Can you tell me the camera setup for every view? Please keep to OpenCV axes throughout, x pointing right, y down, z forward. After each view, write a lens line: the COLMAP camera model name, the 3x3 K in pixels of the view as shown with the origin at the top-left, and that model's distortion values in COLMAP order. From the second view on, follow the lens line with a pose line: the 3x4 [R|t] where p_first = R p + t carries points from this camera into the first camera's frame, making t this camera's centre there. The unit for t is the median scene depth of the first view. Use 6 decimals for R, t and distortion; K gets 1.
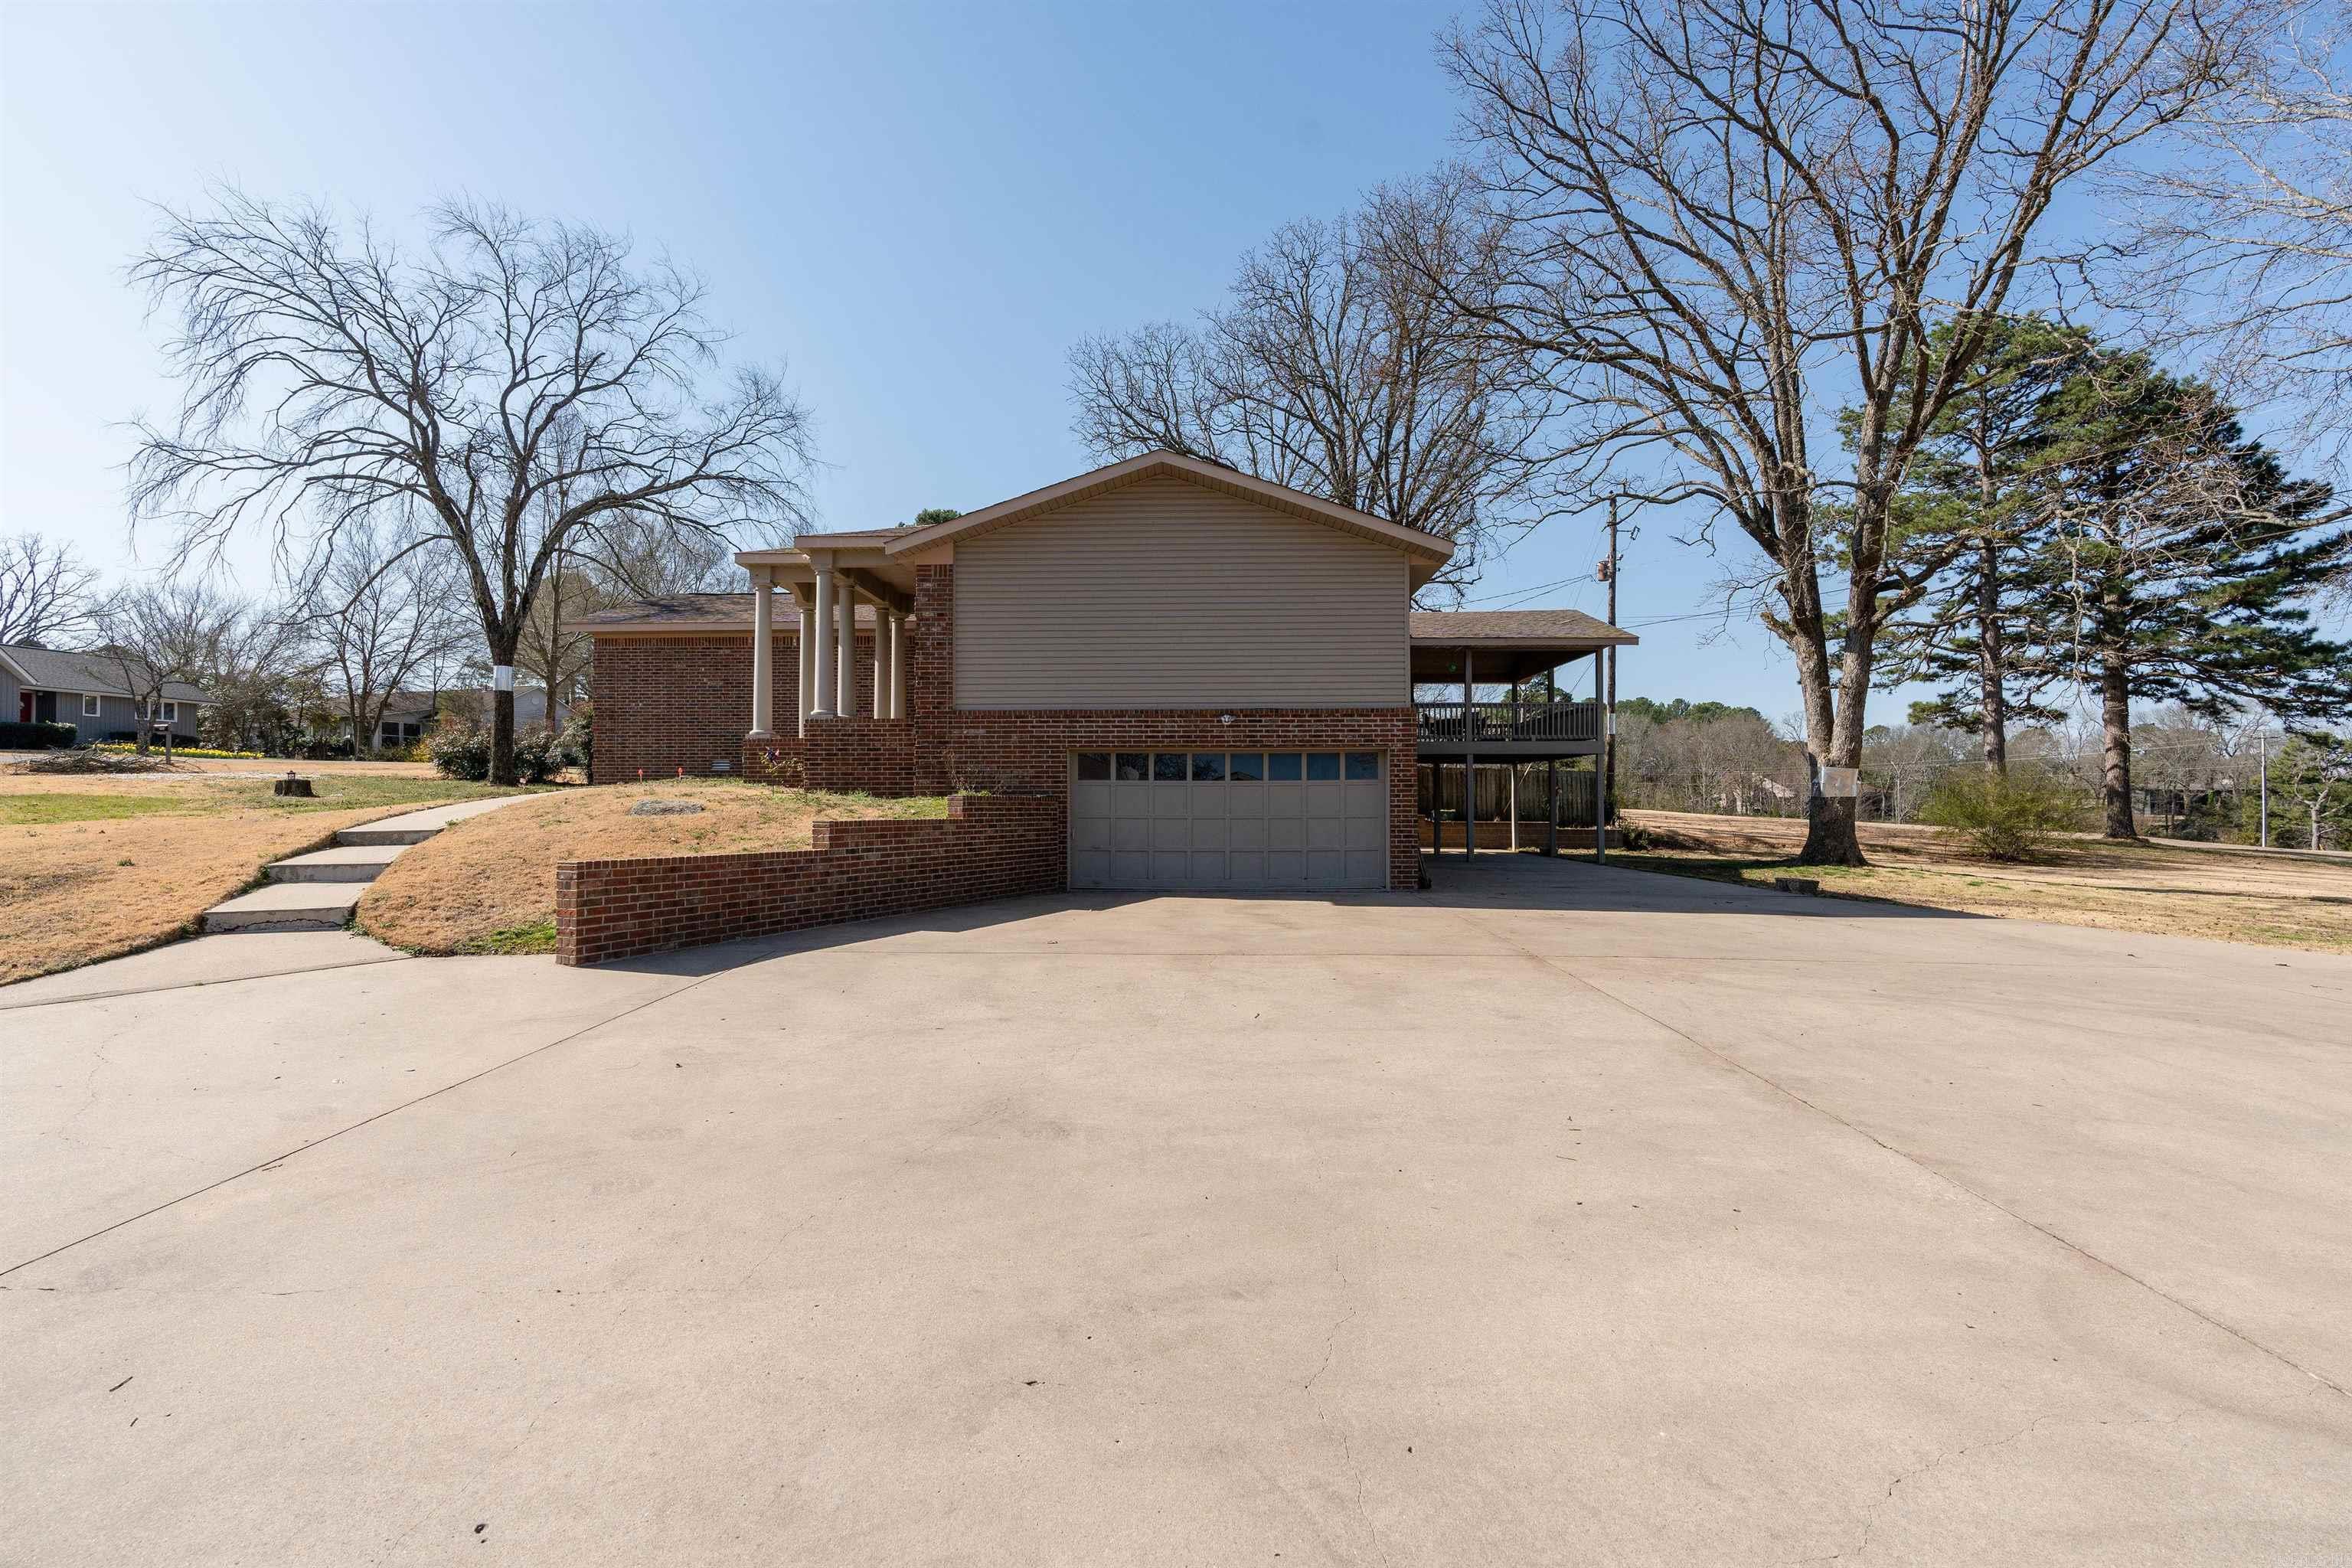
lens RADIAL K [[1058.8, 0, 1180.5], [0, 1058.8, 788.9], [0, 0, 1]] dist [-0.008809, 0.004128]
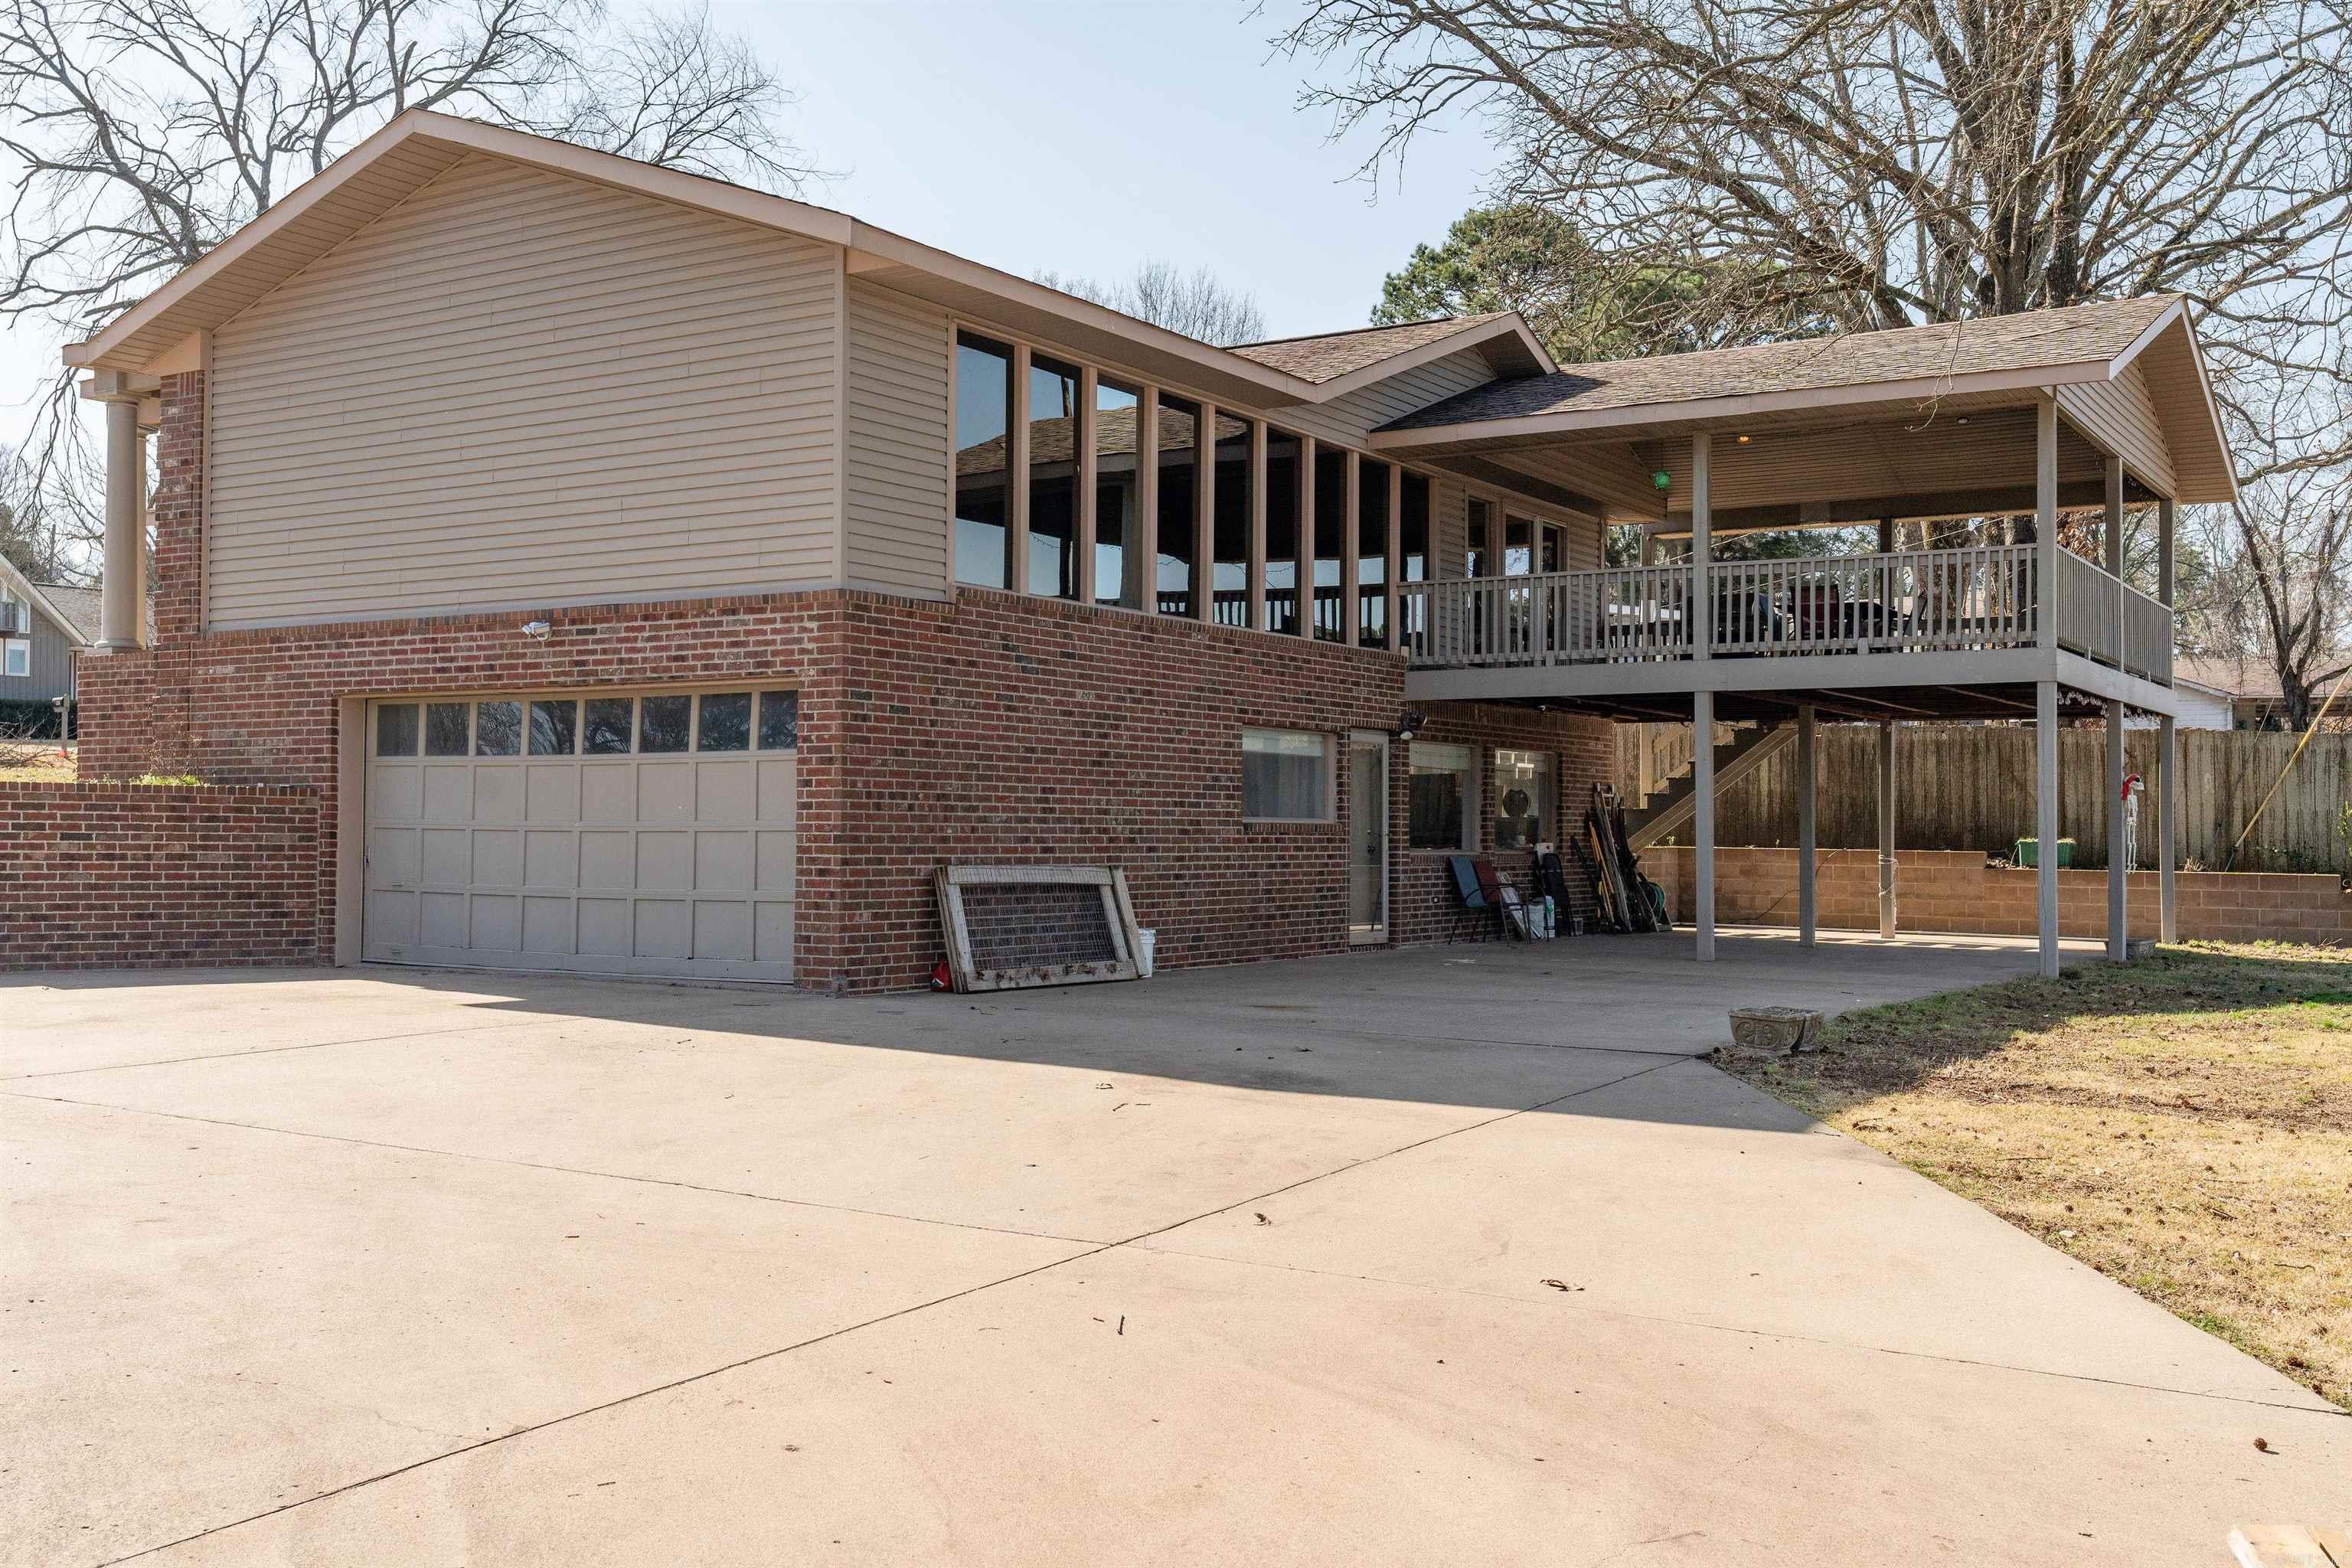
lens RADIAL K [[2301.2, 0, 1162.4], [0, 2301.2, 791.8], [0, 0, 1]] dist [0.017068, 0.000000]
pose [[0.854594, -0.001546, -0.519294, 0.847815], [-0.002165, 0.999976, -0.006540, 0.016181], [0.519291, 0.006713, 0.854571, 0.228495]]
